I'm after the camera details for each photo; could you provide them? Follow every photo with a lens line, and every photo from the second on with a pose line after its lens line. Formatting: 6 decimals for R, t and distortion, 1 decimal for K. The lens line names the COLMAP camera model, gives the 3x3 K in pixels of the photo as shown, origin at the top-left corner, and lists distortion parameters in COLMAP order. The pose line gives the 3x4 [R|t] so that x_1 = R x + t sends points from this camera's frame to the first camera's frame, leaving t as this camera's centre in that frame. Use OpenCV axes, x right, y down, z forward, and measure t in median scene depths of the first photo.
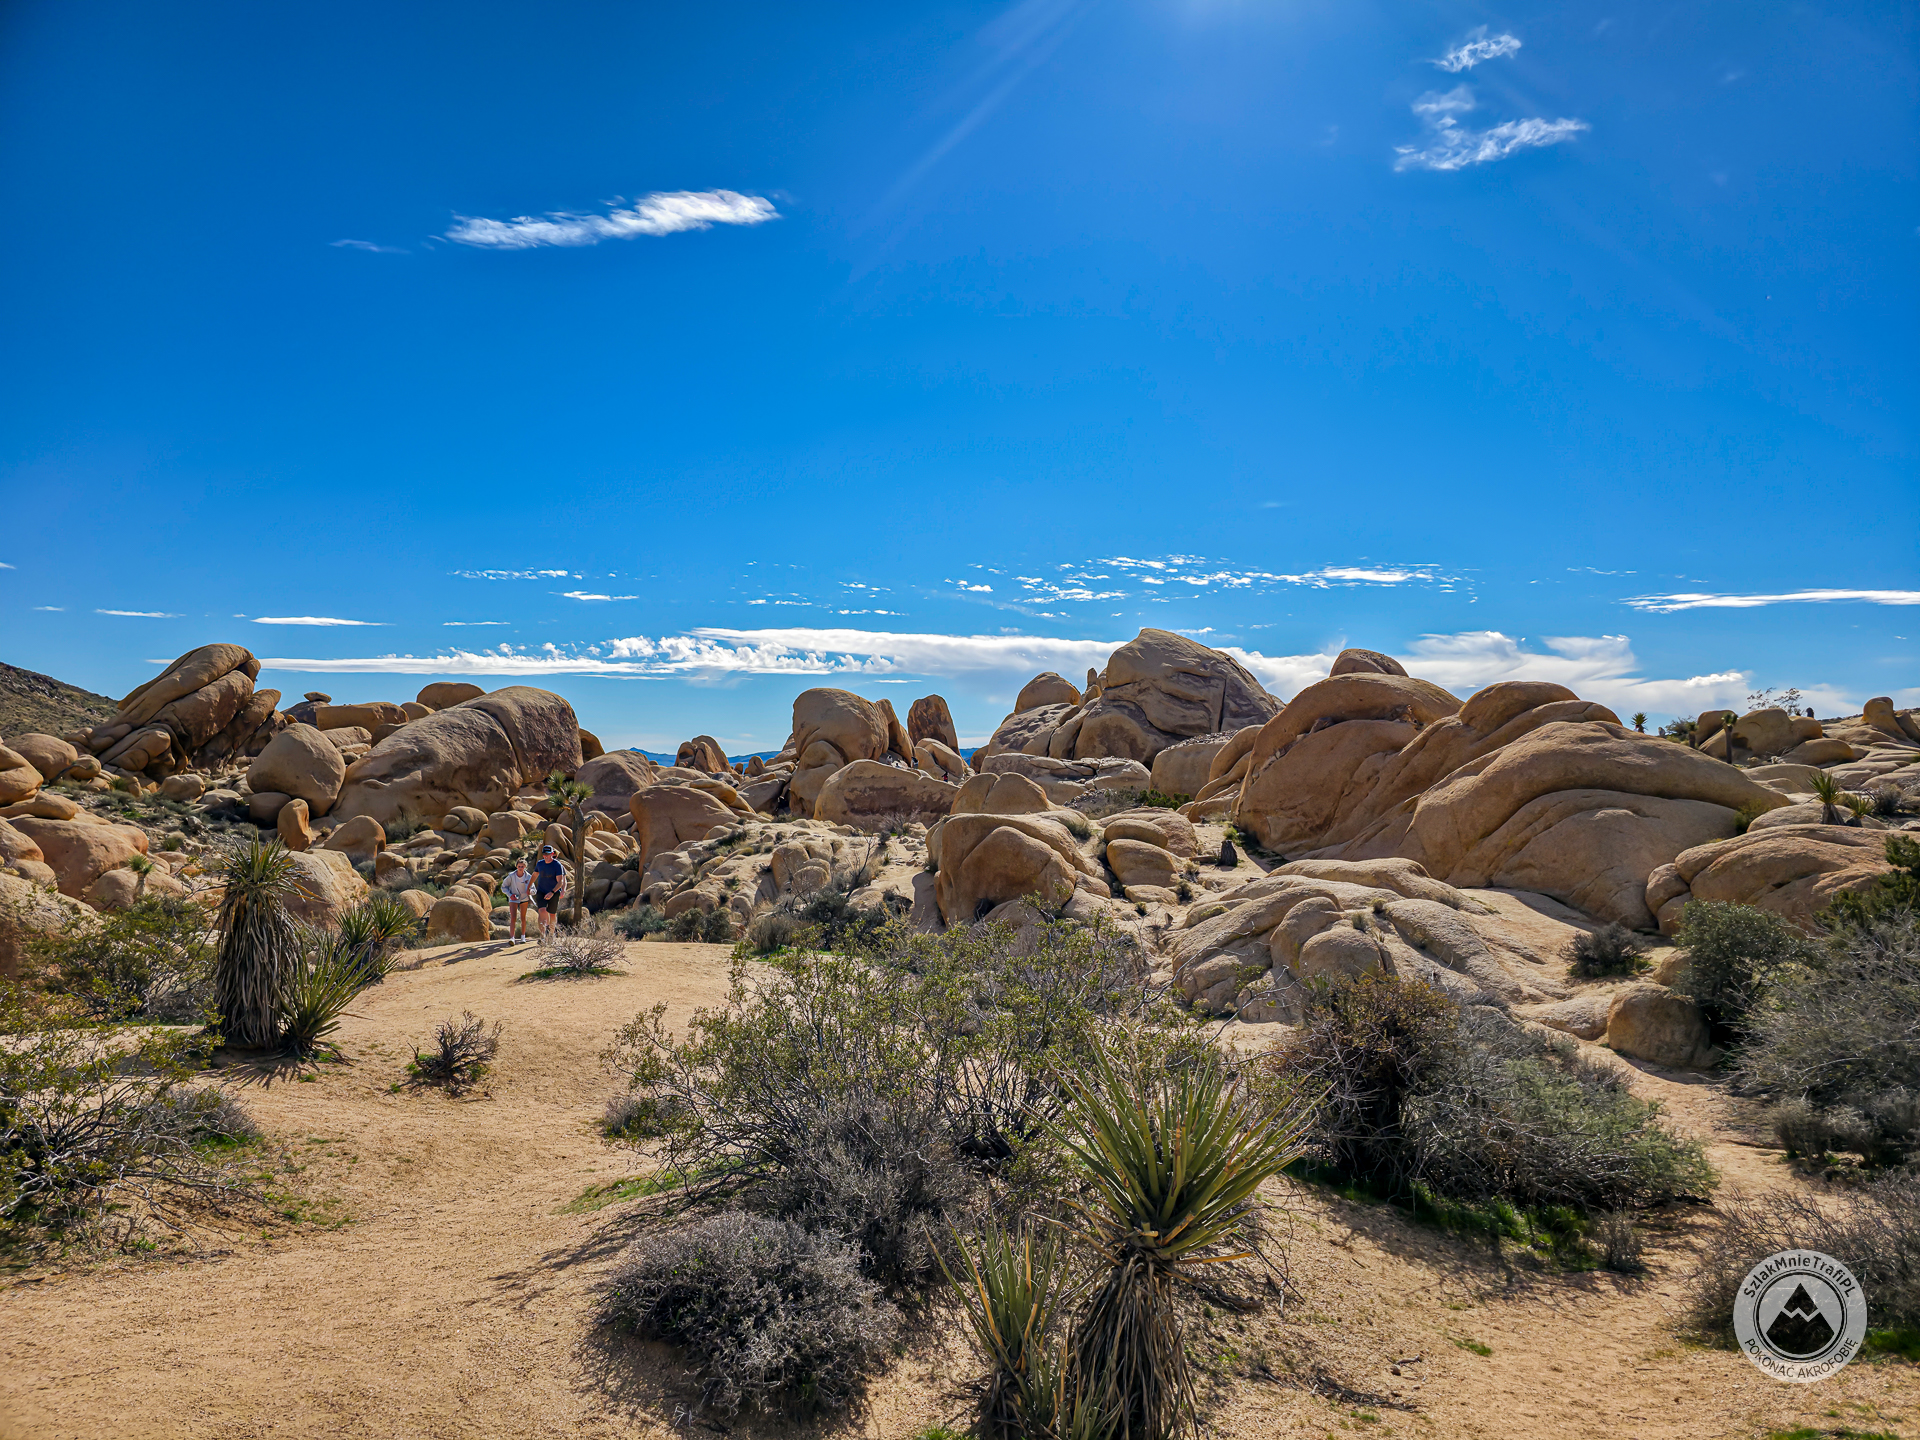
lens RADIAL K [[1283.1, 0, 968.7], [0, 1283.1, 716.1], [0, 0, 1]] dist [0.010842, 0.000327]
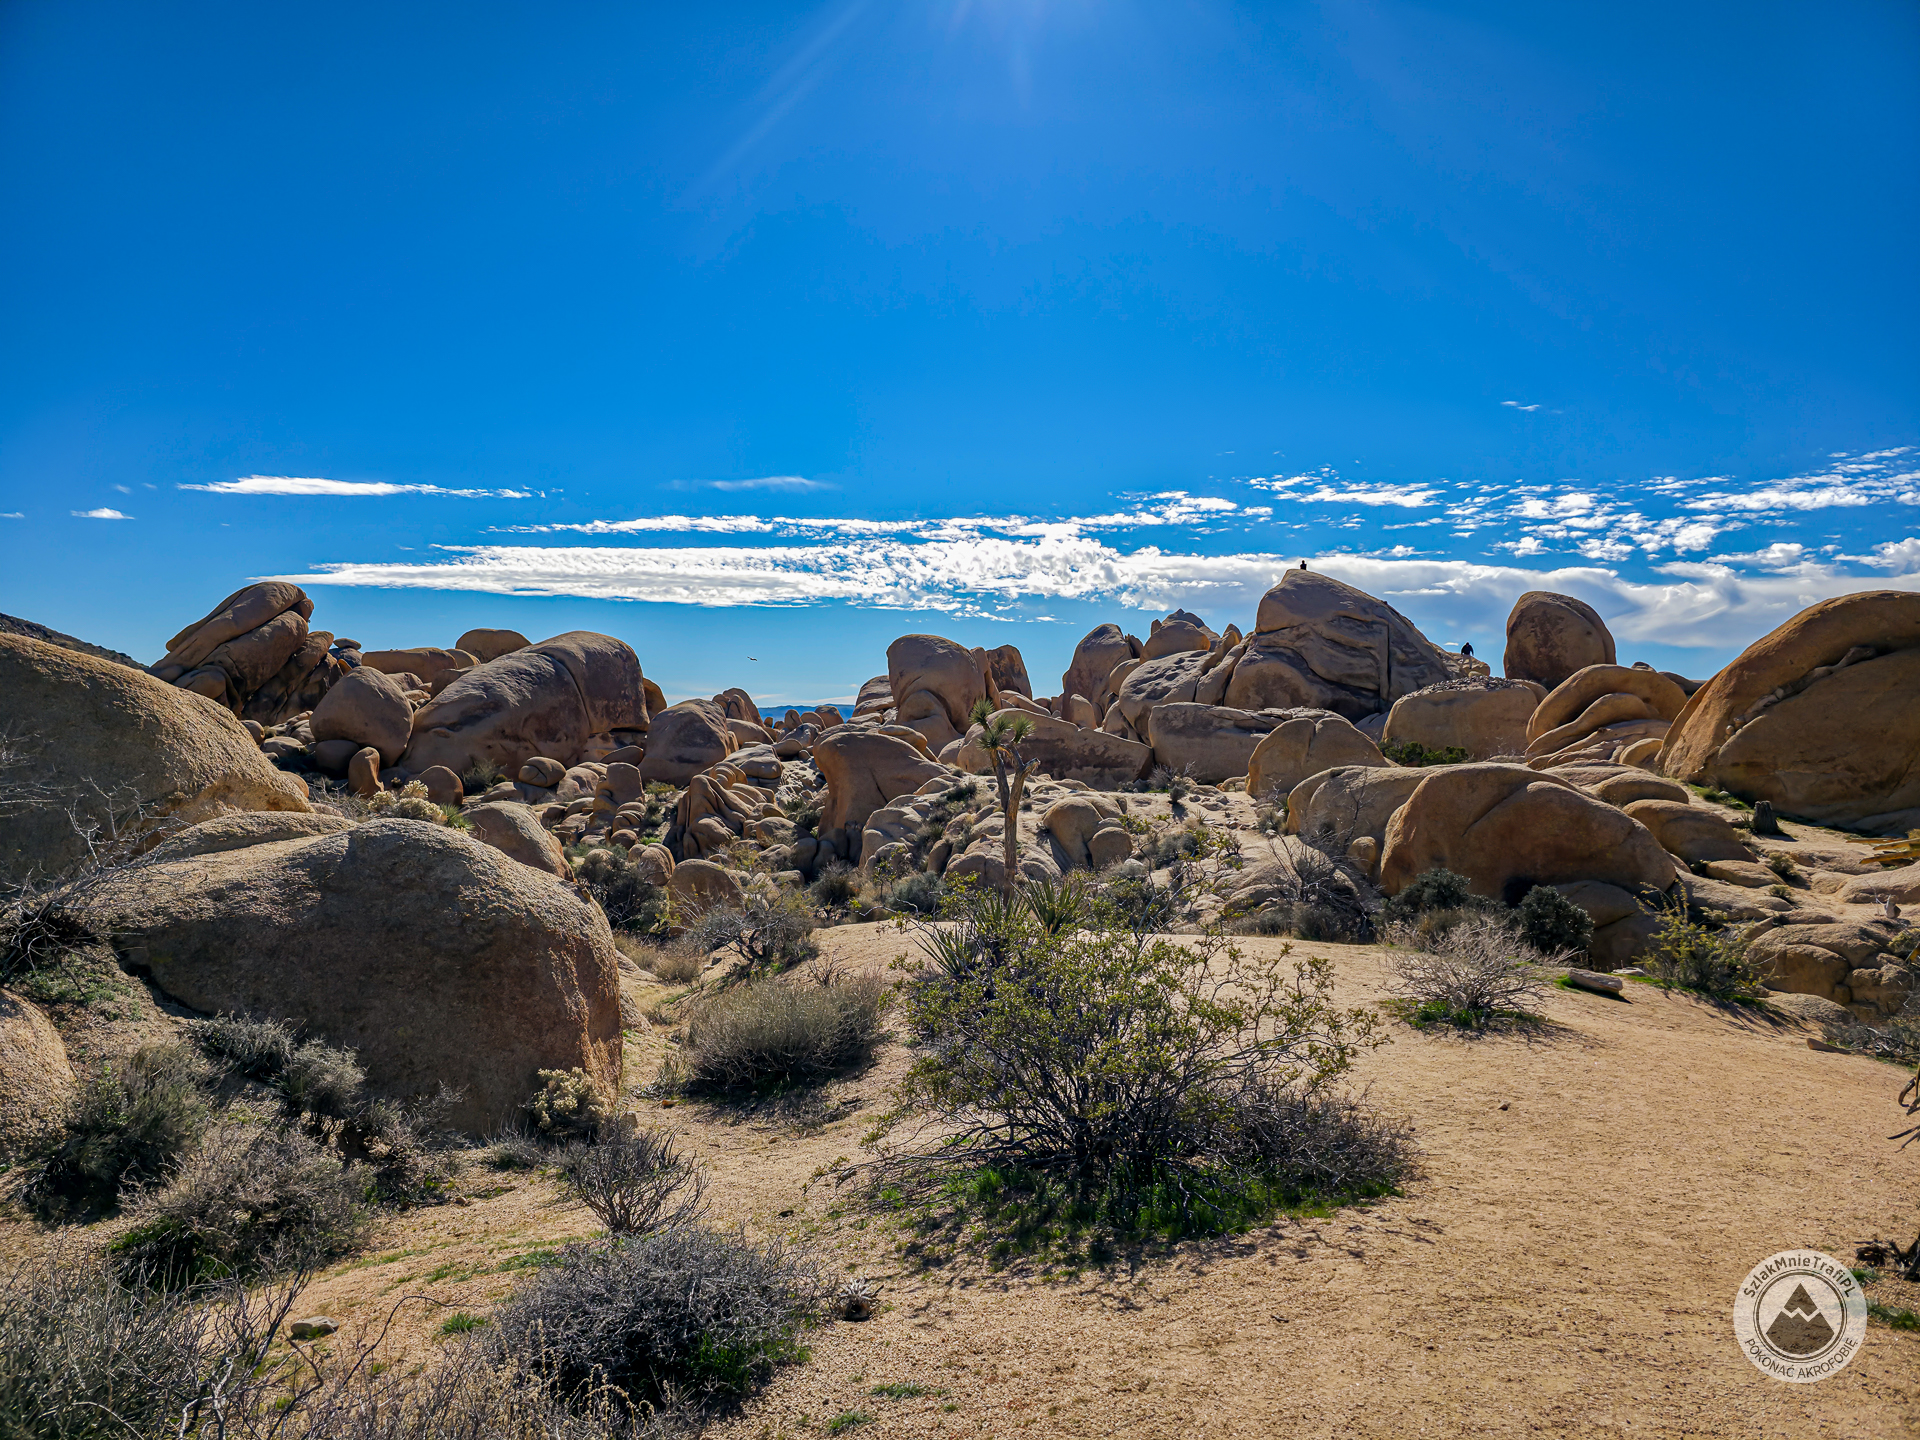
lens RADIAL K [[1283.1, 0, 951.0], [0, 1283.1, 727.0], [0, 0, 1]] dist [0.010842, 0.000327]
pose [[0.999958, 0.008765, -0.002789, -0.093893], [-0.008645, 0.999136, 0.040662, 0.008019], [0.003143, -0.040636, 0.999169, 0.071783]]
